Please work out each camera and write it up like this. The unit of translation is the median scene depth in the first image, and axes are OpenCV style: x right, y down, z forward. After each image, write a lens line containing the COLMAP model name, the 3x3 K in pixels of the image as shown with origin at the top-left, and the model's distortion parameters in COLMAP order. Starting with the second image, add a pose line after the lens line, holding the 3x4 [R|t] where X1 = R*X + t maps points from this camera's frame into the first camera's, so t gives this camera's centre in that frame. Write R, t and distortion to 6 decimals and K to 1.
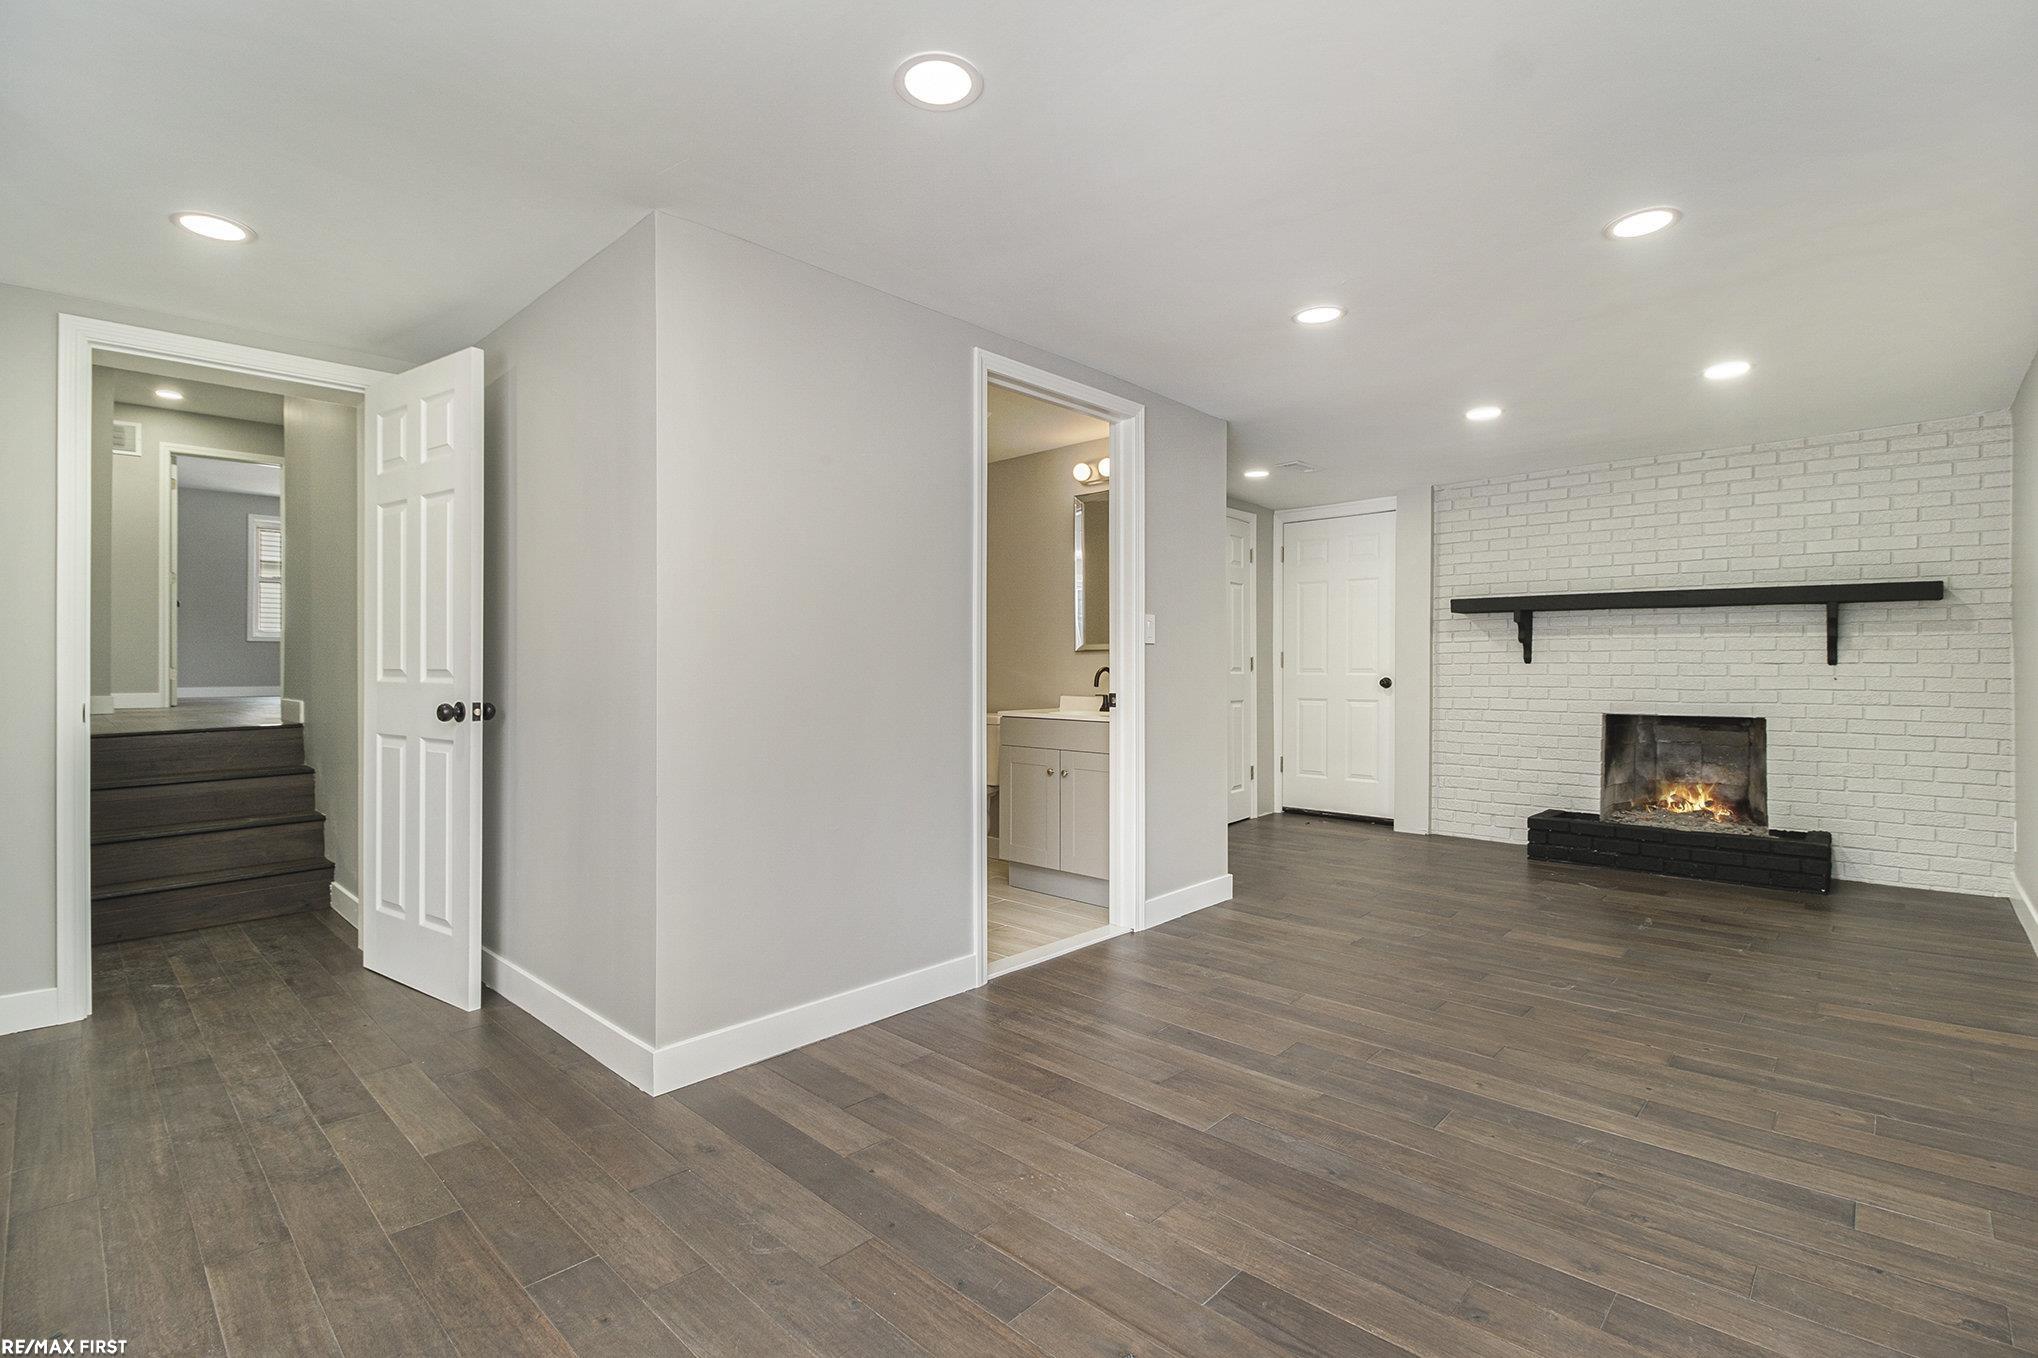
lens RADIAL K [[929.3, 0, 1029.0], [0, 929.3, 668.9], [0, 0, 1]] dist [-0.001419, -0.000203]
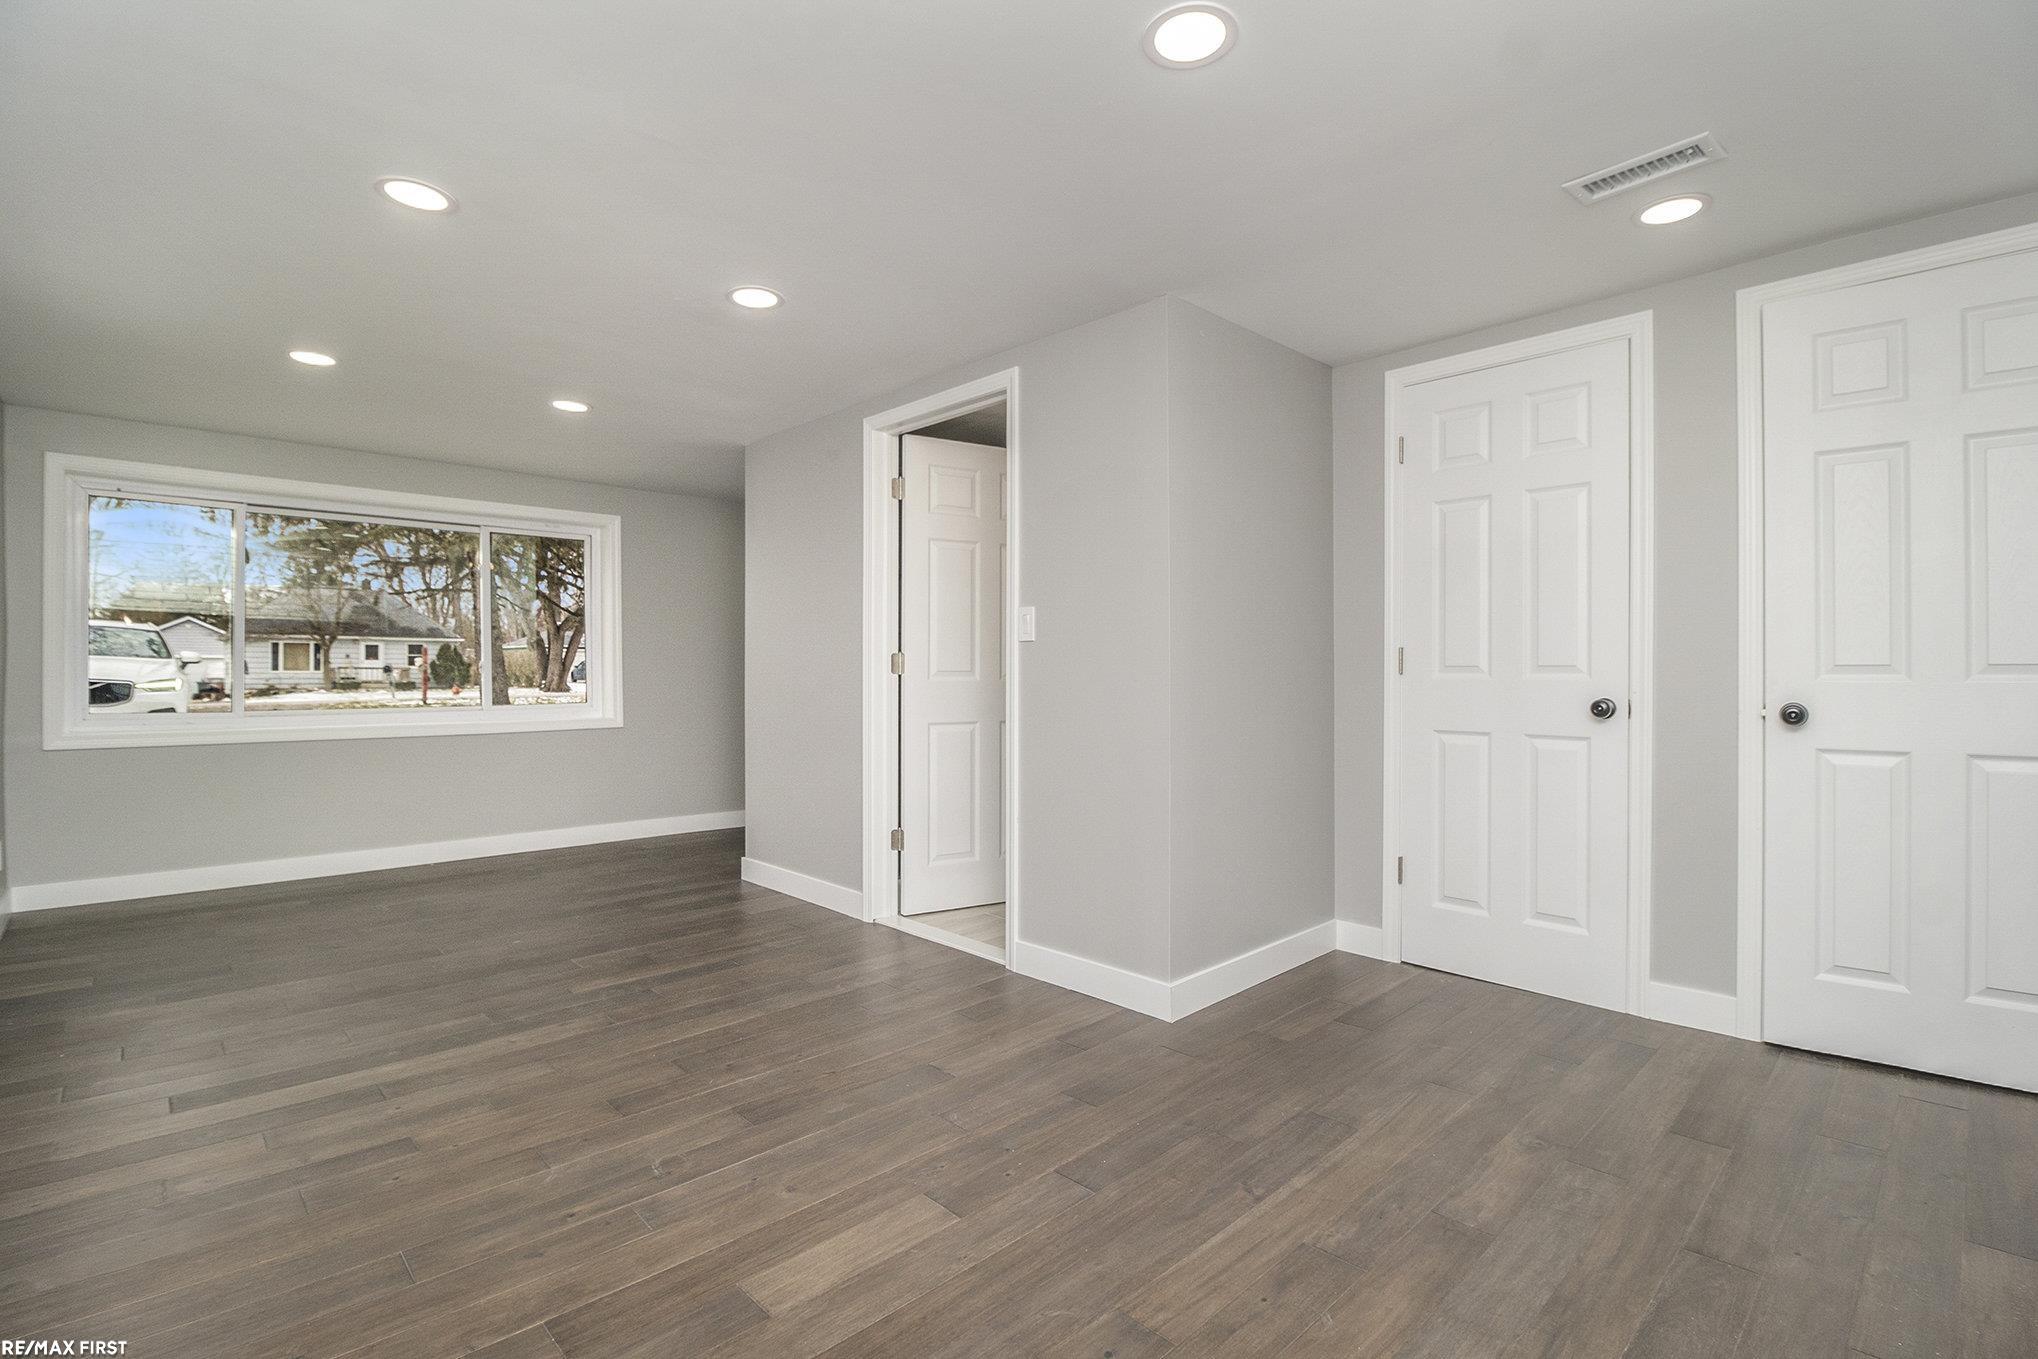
lens RADIAL K [[929.3, 0, 1029.0], [0, 929.3, 672.5], [0, 0, 1]] dist [-0.001419, -0.000203]
pose [[-0.041150, 0.004999, -0.999140, 1.476519], [-0.006289, 0.999966, 0.005262, -0.007697], [0.999133, 0.006500, -0.041117, 1.559750]]
